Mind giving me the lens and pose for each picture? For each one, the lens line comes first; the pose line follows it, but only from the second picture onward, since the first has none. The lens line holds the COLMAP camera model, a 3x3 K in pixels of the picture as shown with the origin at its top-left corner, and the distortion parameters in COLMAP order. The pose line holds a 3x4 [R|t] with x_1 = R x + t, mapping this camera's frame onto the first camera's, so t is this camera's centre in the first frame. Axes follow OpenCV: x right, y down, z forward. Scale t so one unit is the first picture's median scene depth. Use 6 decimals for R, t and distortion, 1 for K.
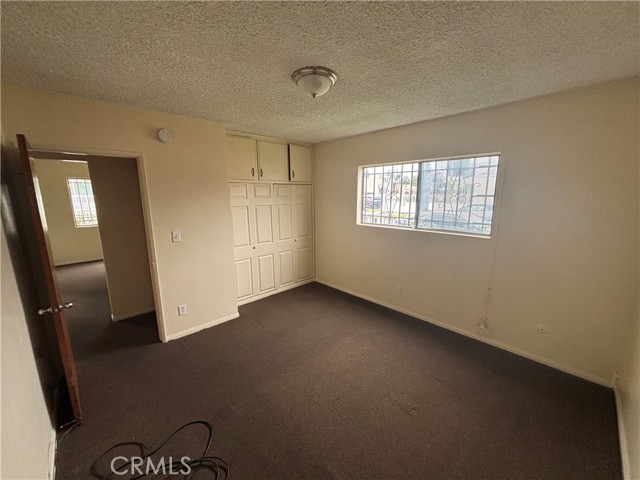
lens RADIAL K [[257.8, 0, 319.4], [0, 257.8, 239.0], [0, 0, 1]] dist [0.000823, -0.000167]
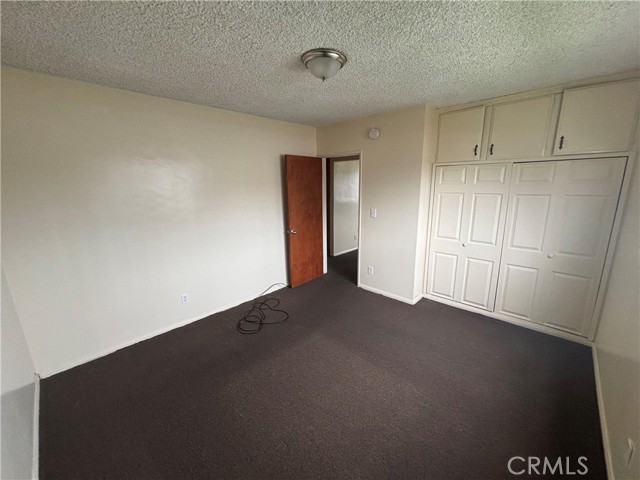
lens RADIAL K [[257.8, 0, 319.4], [0, 257.8, 239.0], [0, 0, 1]] dist [0.000823, -0.000167]
pose [[0.042264, 0.219007, -0.974808, 0.524330], [-0.164649, 0.963866, 0.209410, -0.080390], [0.985446, 0.151651, 0.076796, 0.483979]]
